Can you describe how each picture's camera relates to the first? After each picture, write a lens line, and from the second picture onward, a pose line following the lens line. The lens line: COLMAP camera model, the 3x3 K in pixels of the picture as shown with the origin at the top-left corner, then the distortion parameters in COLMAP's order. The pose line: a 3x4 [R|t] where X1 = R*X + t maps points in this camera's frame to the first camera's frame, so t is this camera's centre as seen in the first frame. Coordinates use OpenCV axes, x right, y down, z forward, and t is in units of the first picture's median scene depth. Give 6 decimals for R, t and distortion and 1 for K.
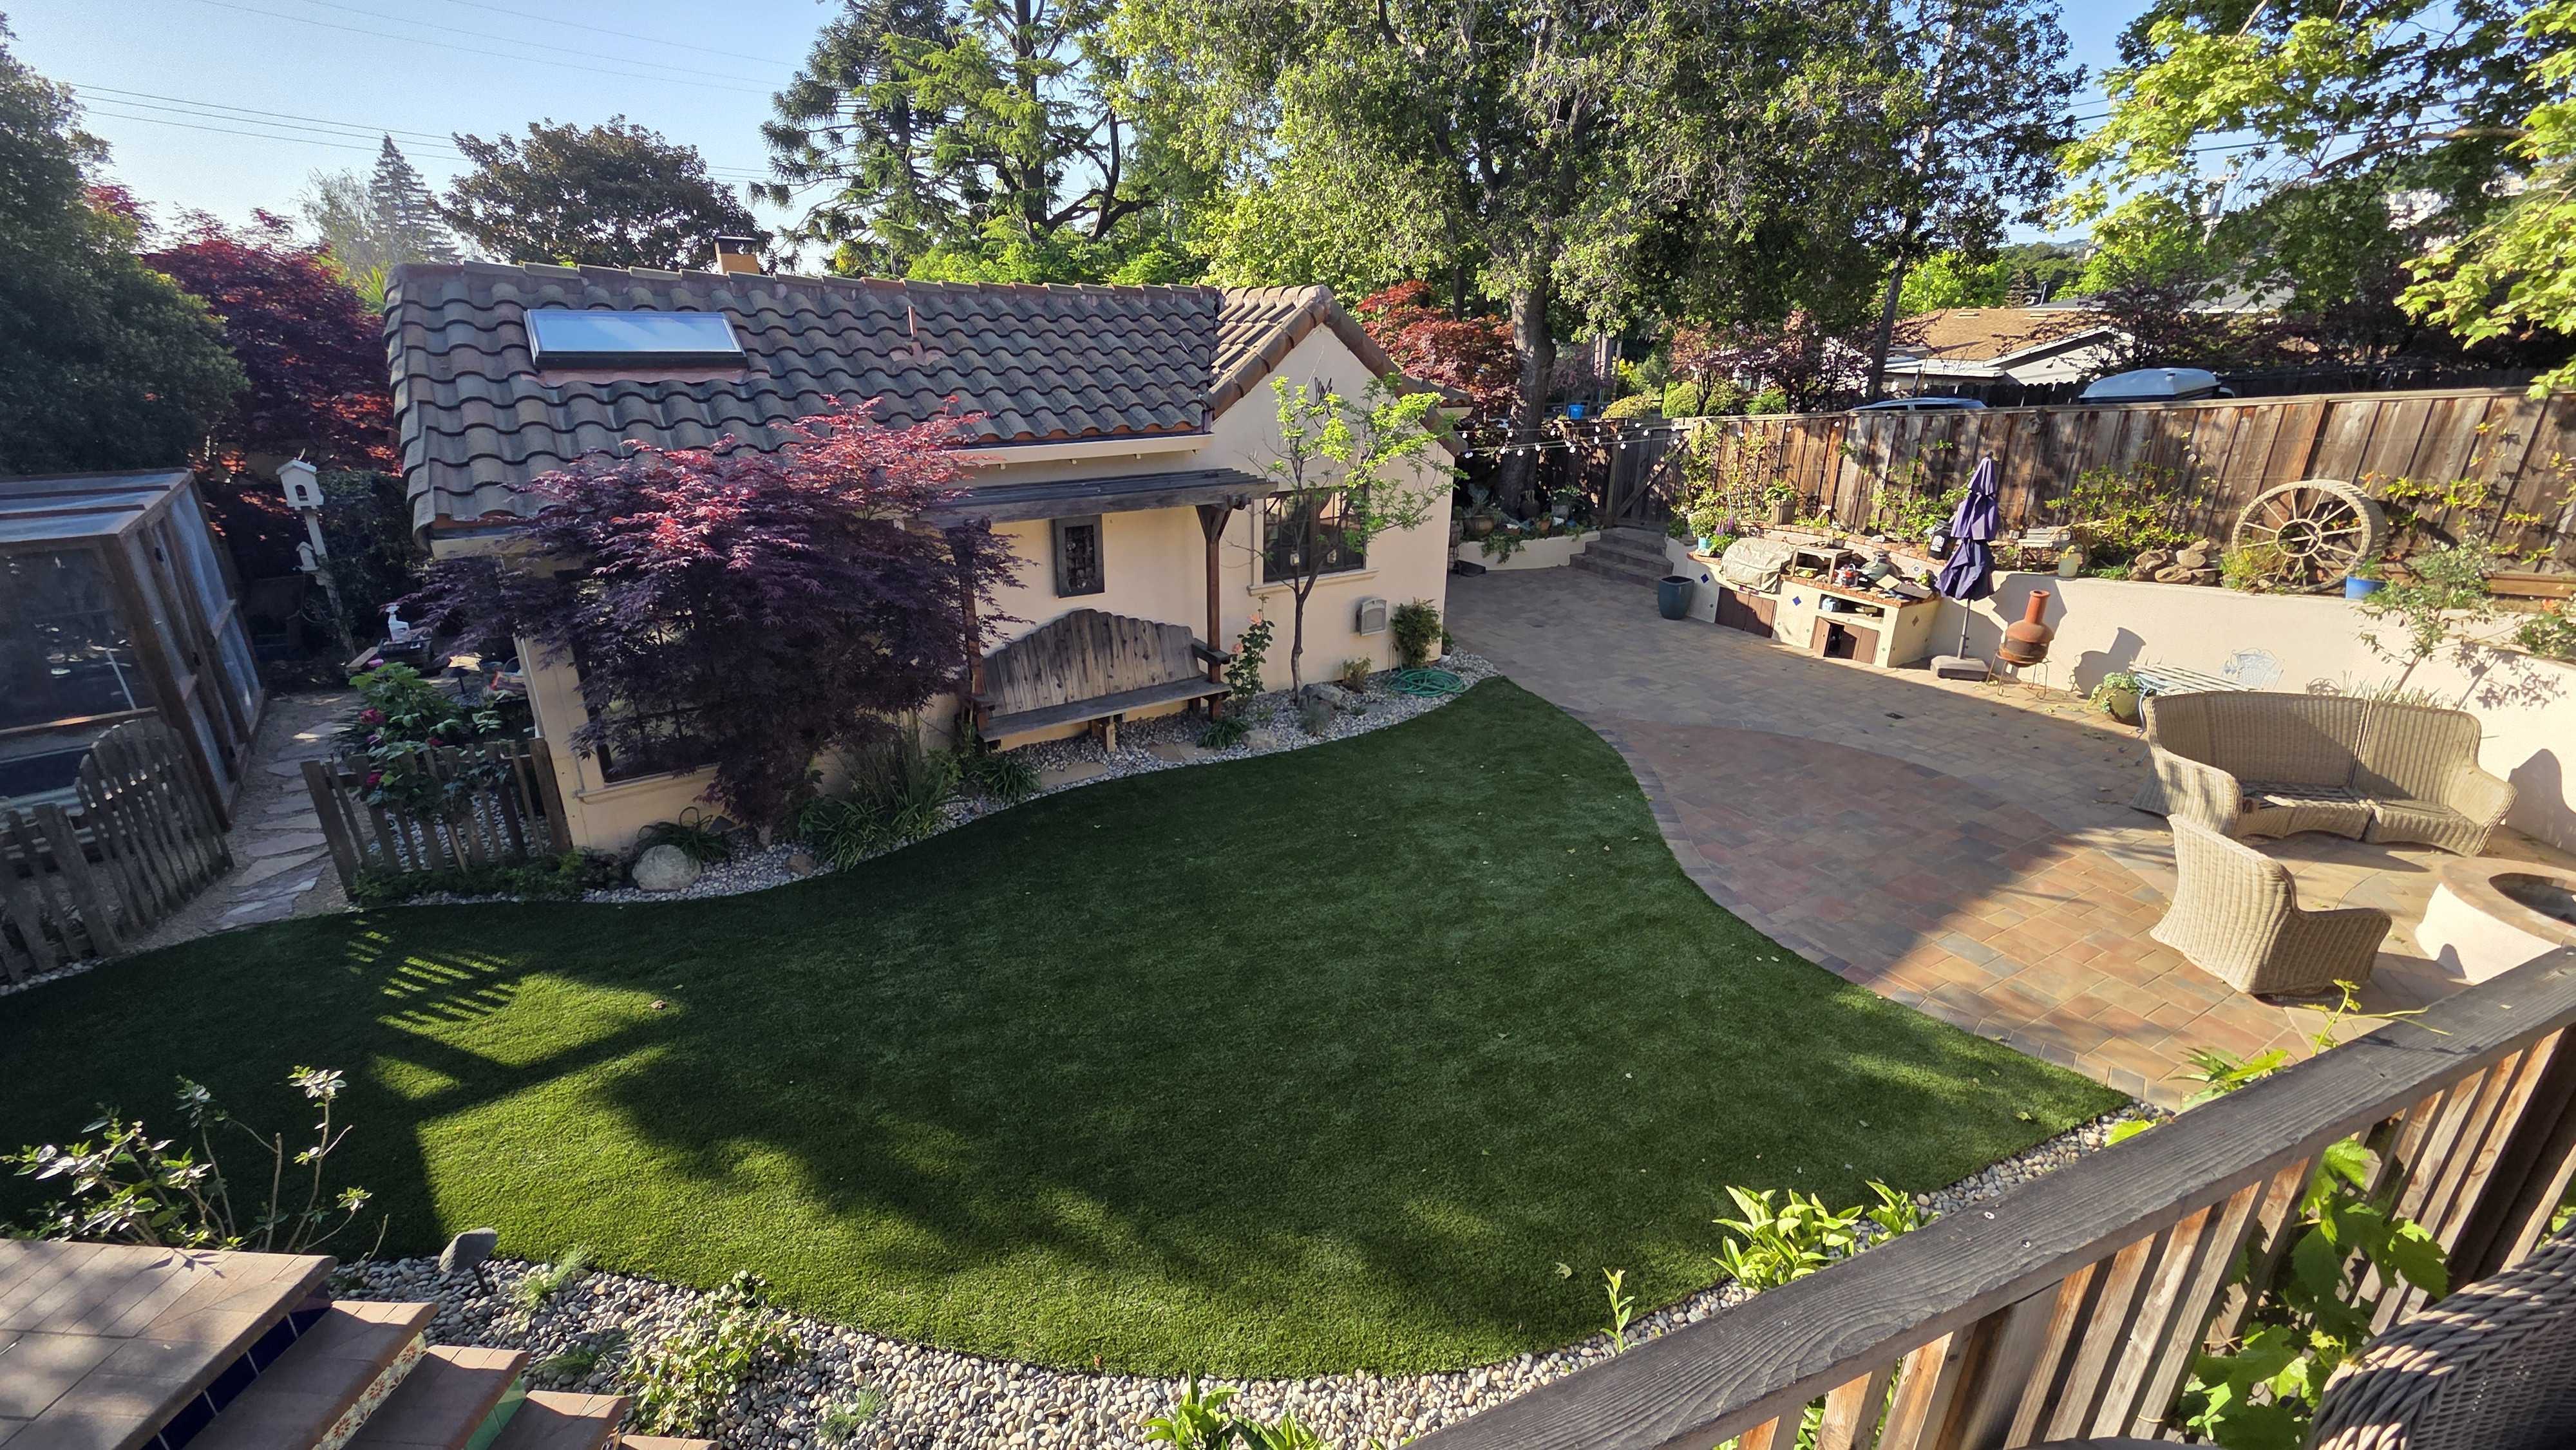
lens RADIAL K [[1057.5, 0, 1284.9], [0, 1057.5, 711.6], [0, 0, 1]] dist [-0.001235, 0.000020]
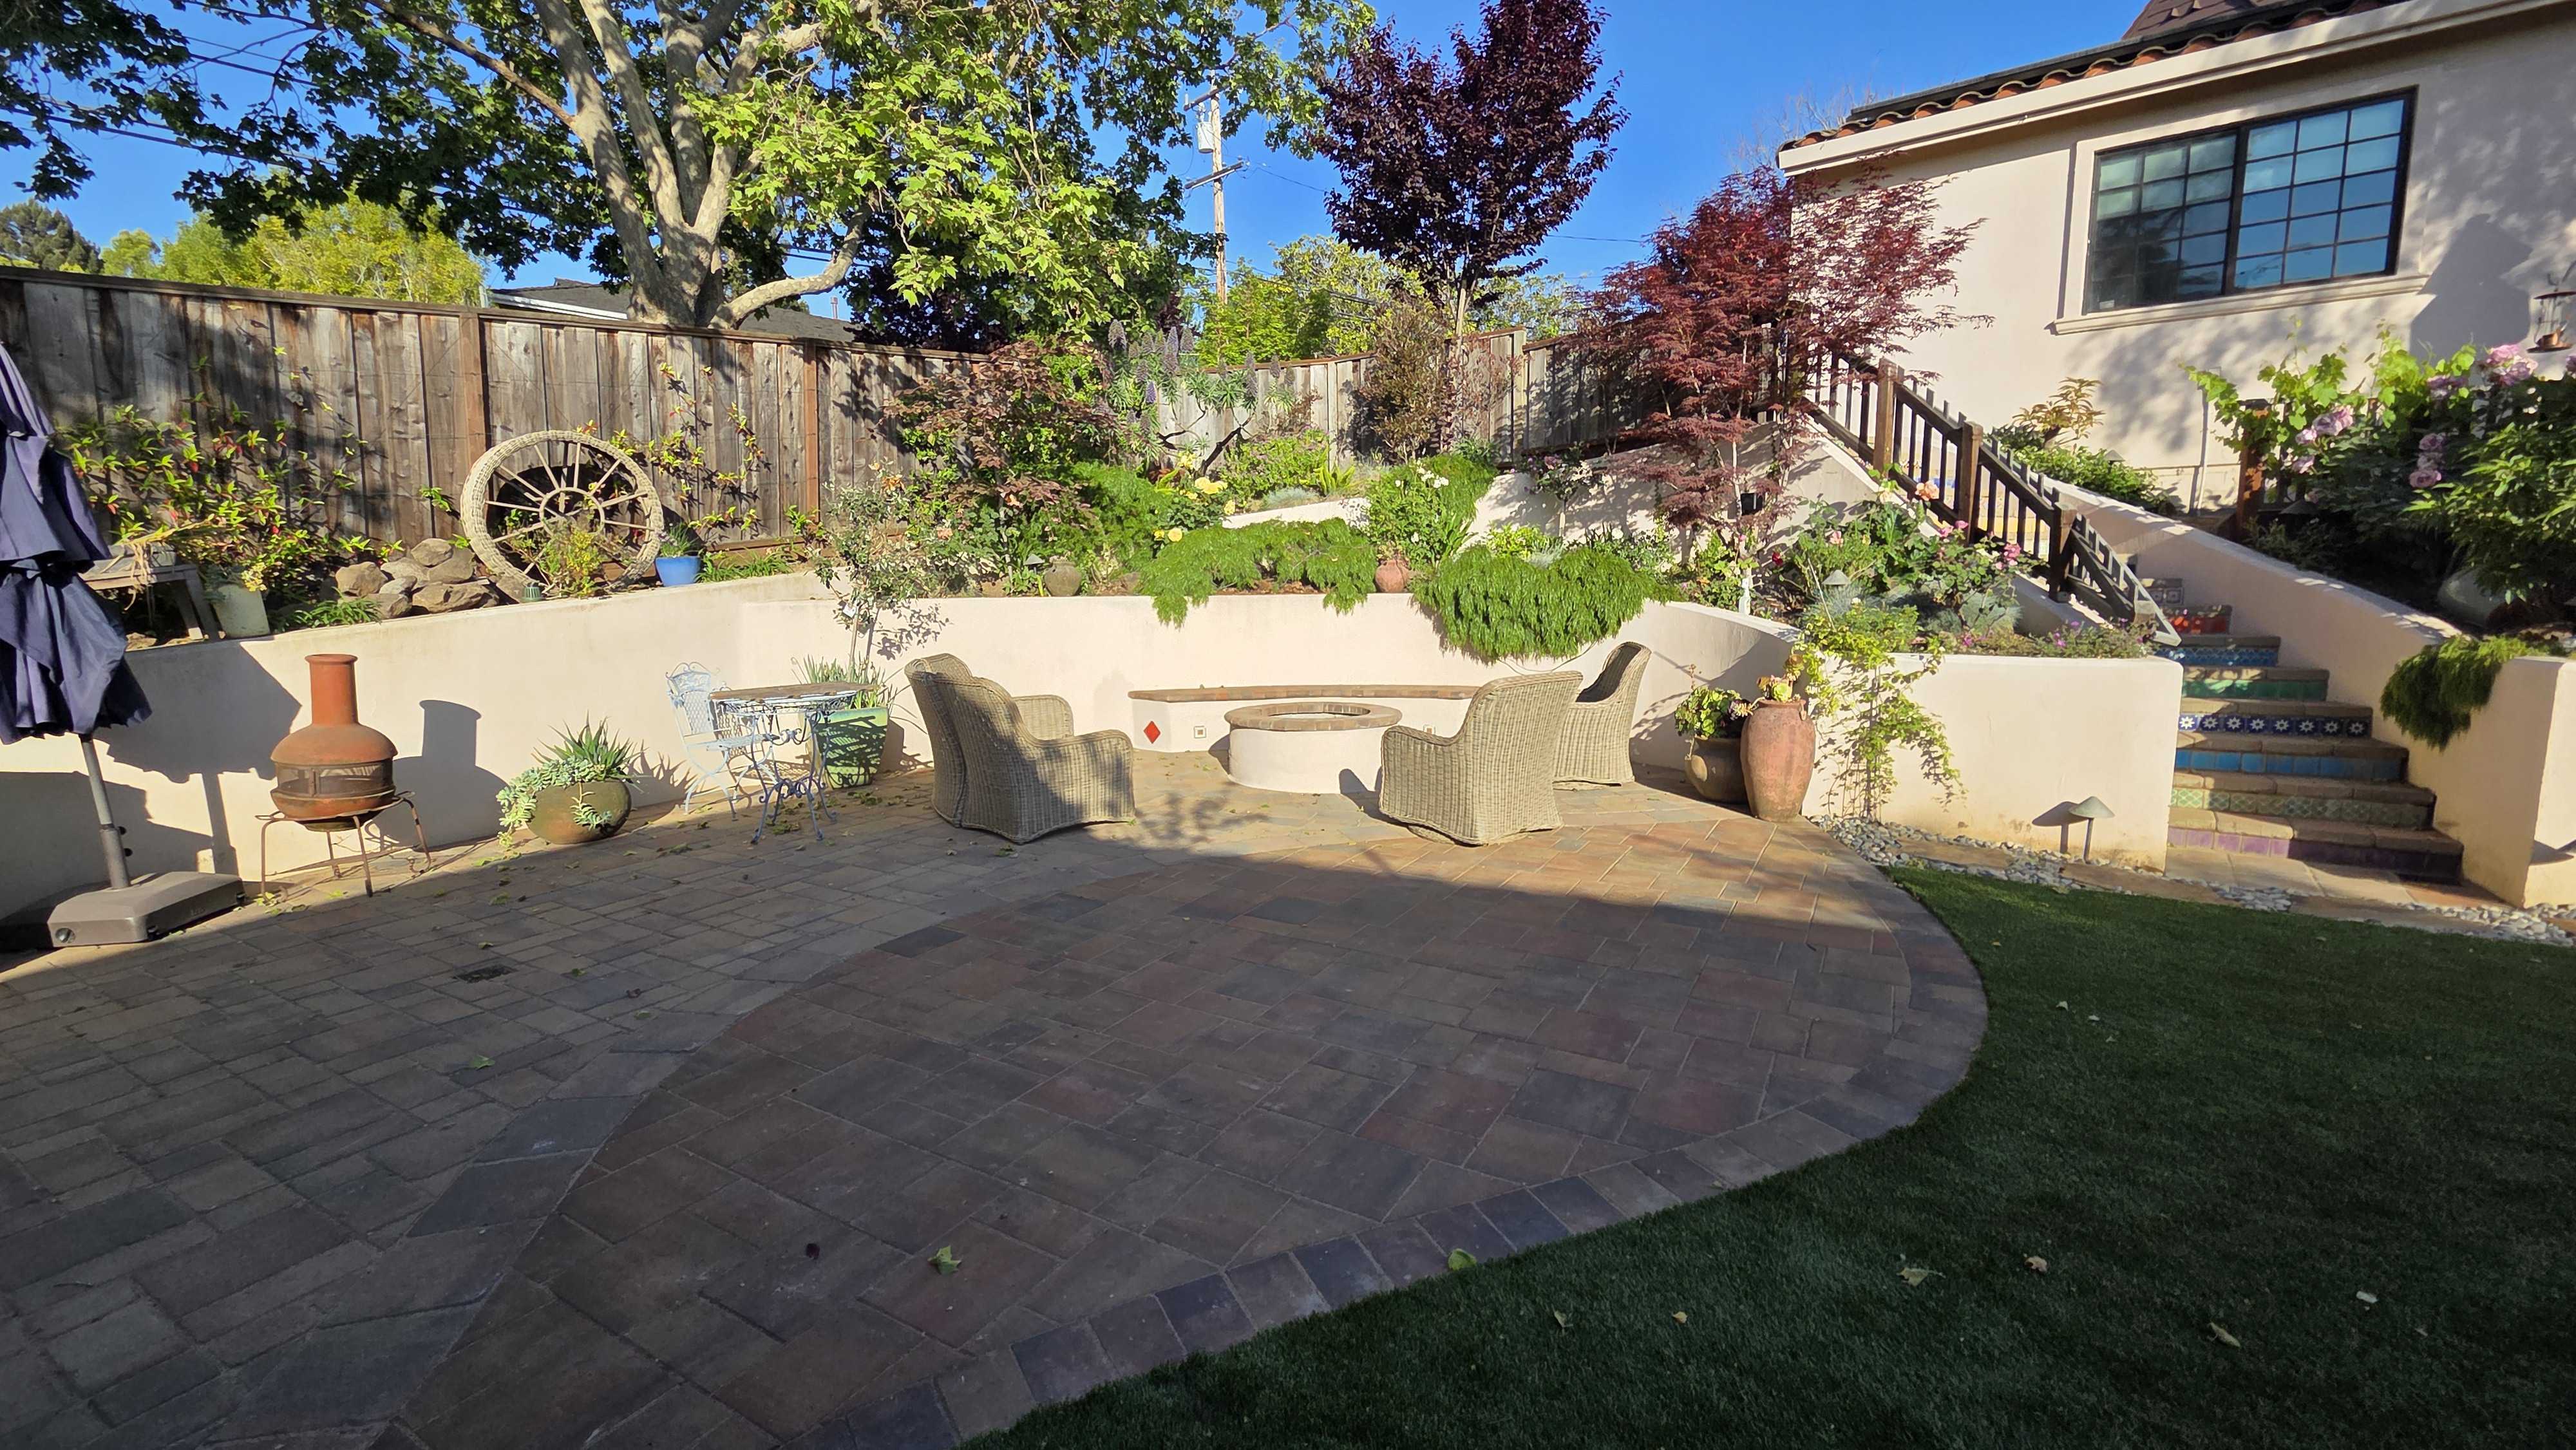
lens RADIAL K [[1044.0, 0, 1287.4], [0, 1044.0, 719.5], [0, 0, 1]] dist [-0.000153, 0.000005]
pose [[-0.497672, -0.111888, 0.860118, 0.145271], [0.309353, 0.903532, 0.296530, -0.100232], [-0.810323, 0.413655, -0.415050, 0.927265]]
